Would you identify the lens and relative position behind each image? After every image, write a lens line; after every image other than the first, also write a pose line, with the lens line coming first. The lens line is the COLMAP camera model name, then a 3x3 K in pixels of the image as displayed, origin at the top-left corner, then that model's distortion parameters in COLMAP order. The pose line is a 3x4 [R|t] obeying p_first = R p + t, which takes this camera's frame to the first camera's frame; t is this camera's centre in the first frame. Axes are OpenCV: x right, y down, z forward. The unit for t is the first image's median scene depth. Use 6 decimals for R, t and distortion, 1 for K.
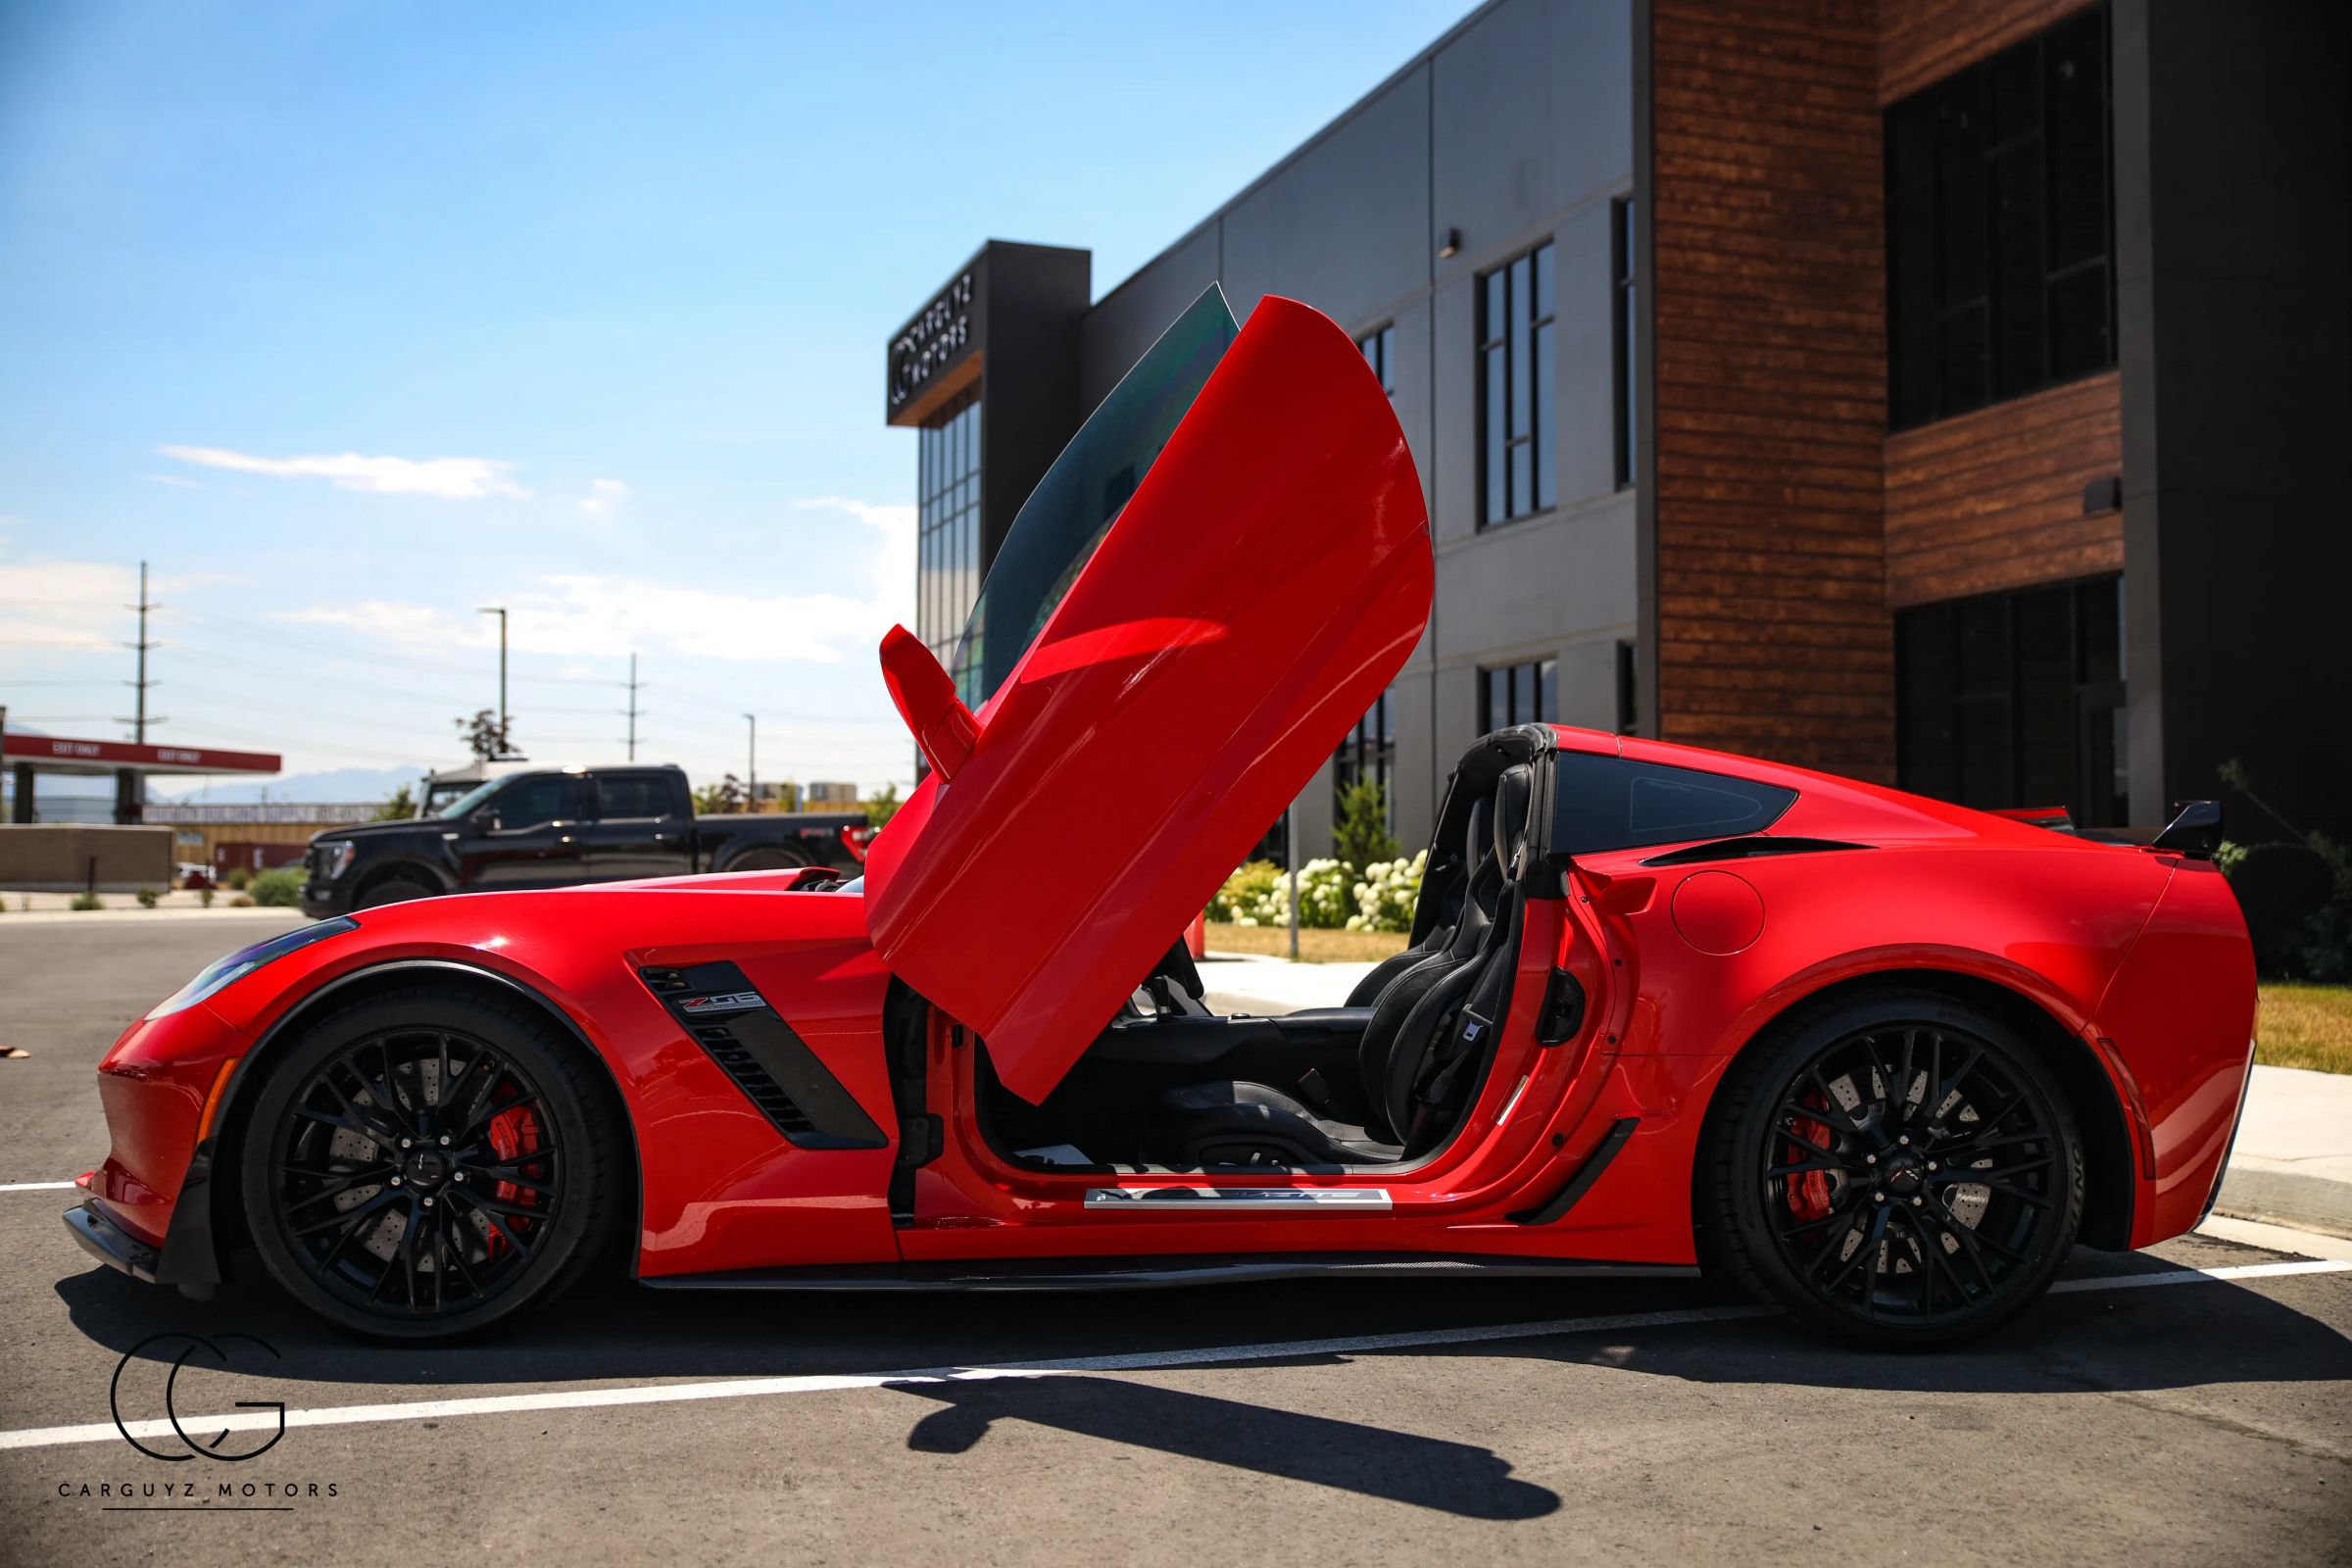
lens RADIAL K [[2213.6, 0, 1176.0], [0, 2213.6, 784.0], [0, 0, 1]] dist [-0.066107, 0.183251]
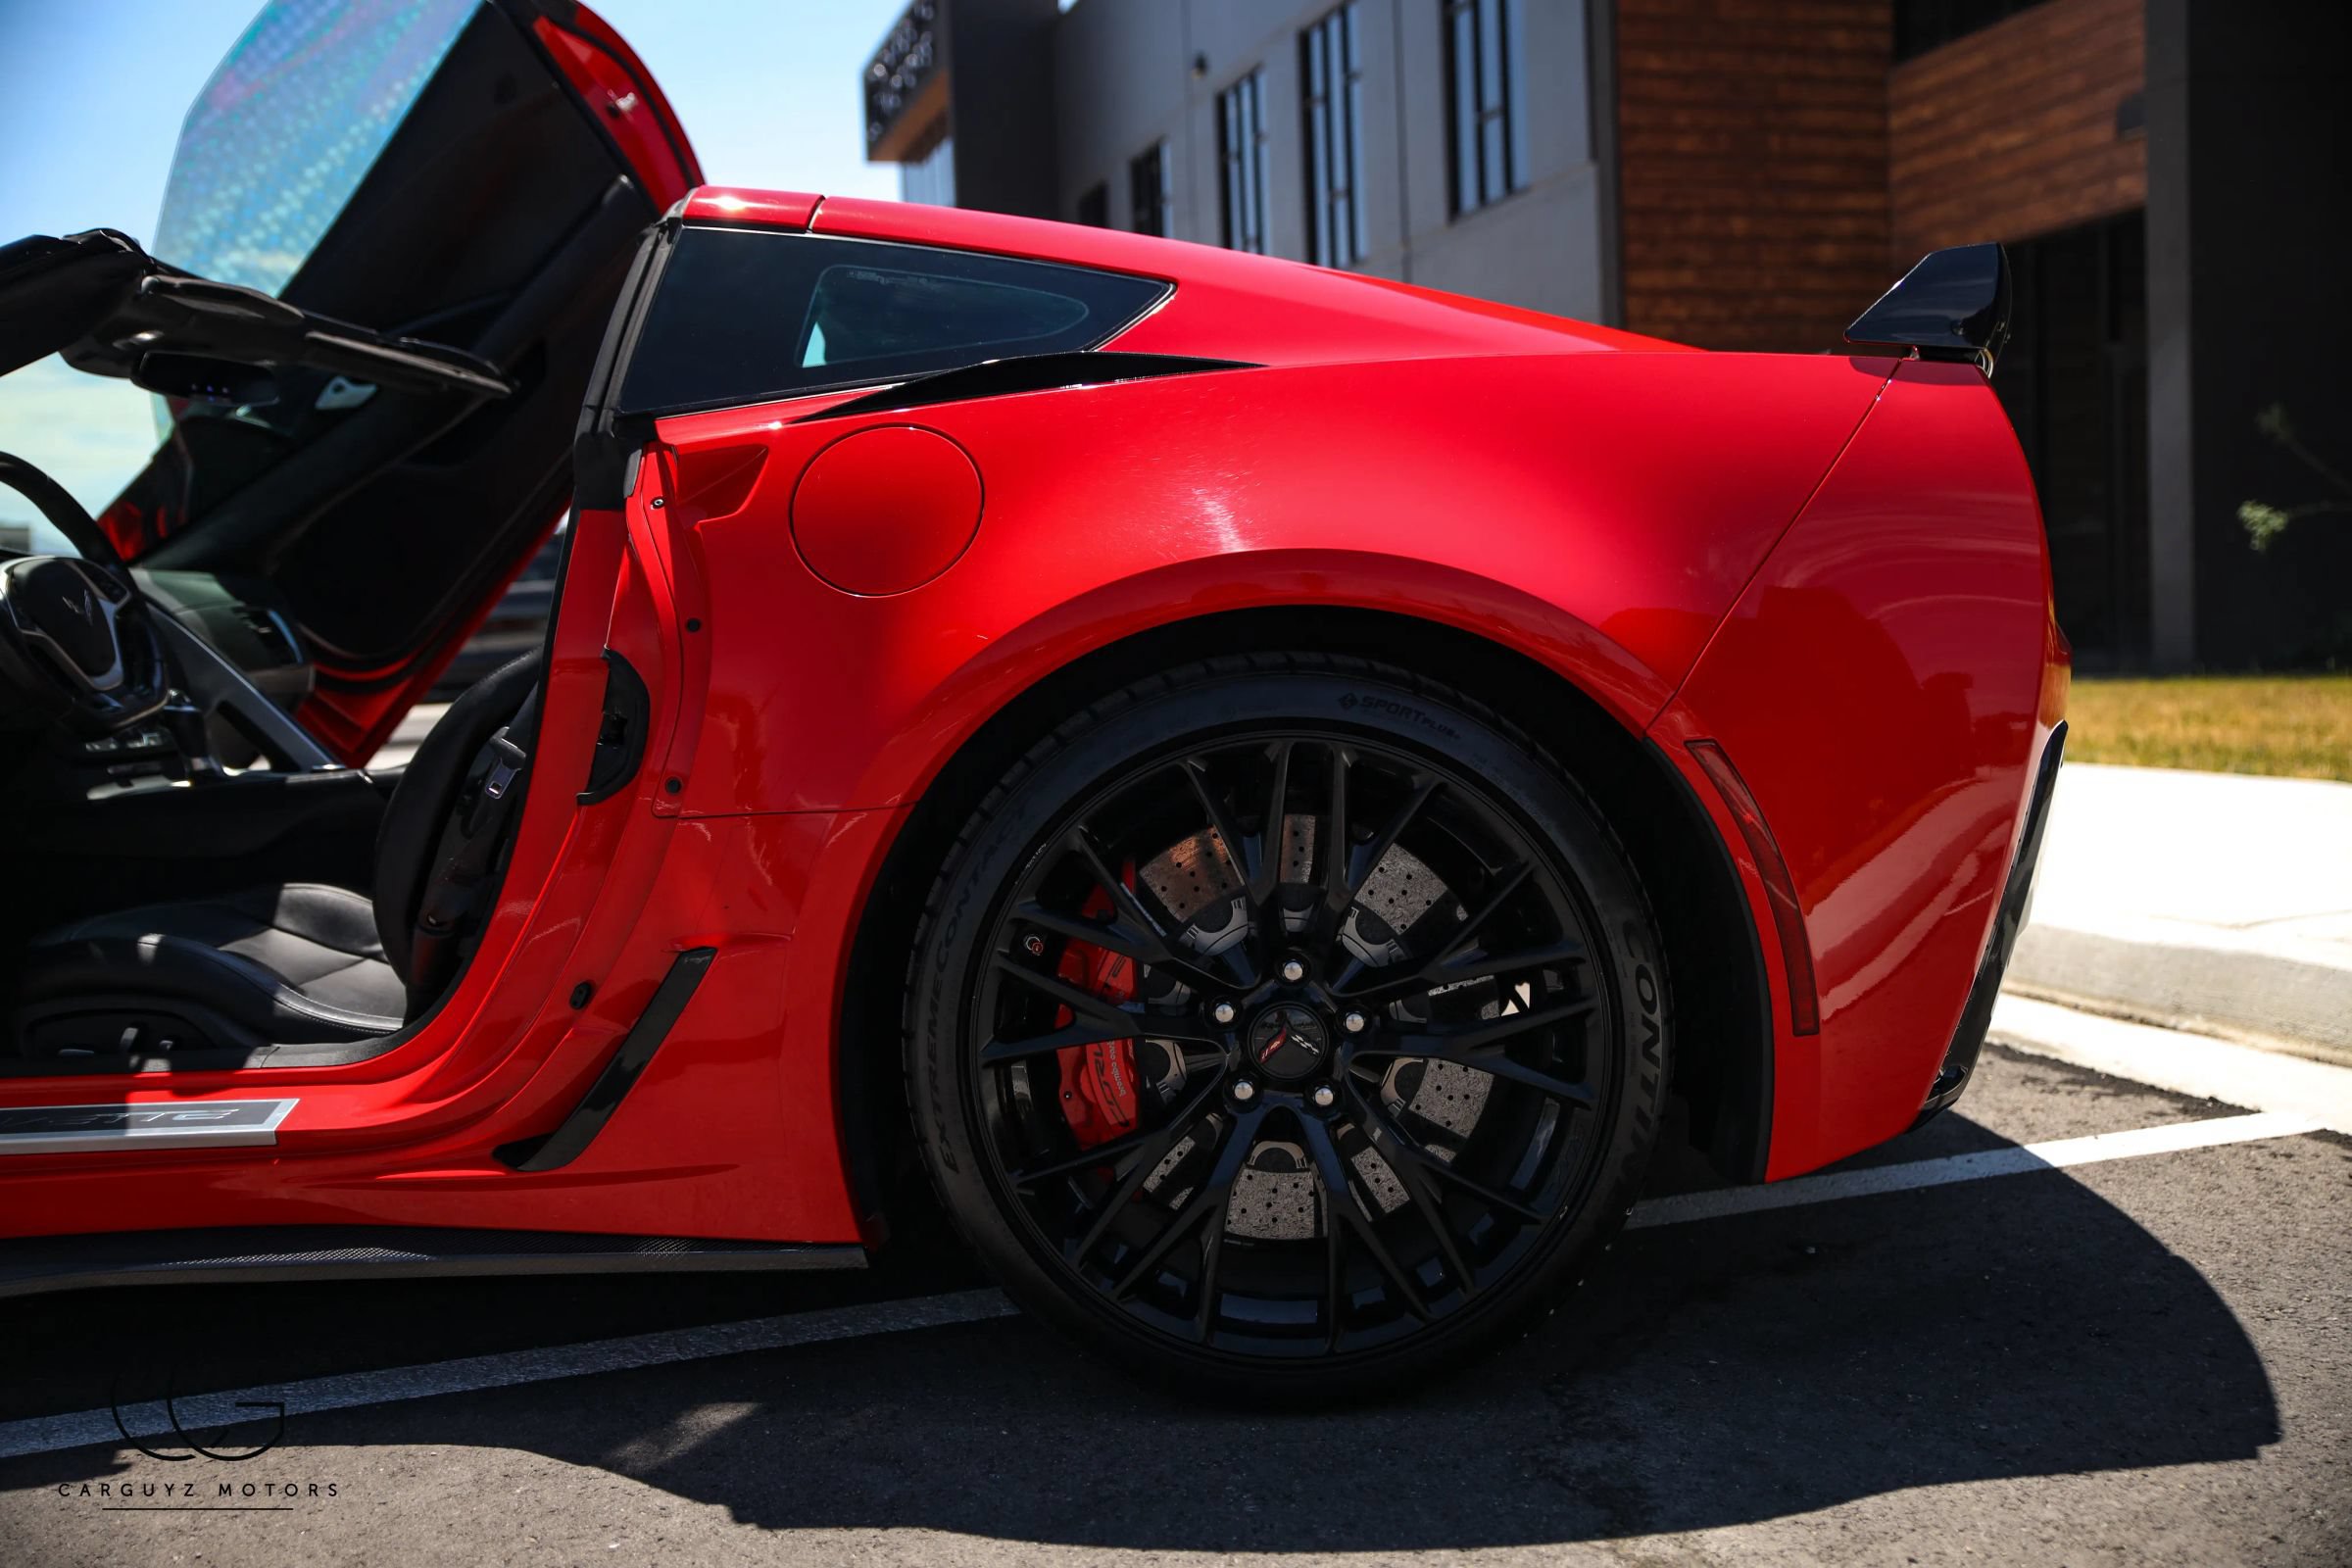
lens RADIAL K [[2213.6, 0, 1176.0], [0, 2213.6, 784.0], [0, 0, 1]] dist [-0.066107, 0.183251]
pose [[0.998394, -0.042092, -0.037917, 0.150931], [0.045987, 0.993031, 0.108511, 0.031834], [0.033085, -0.110080, 0.993372, 0.245683]]
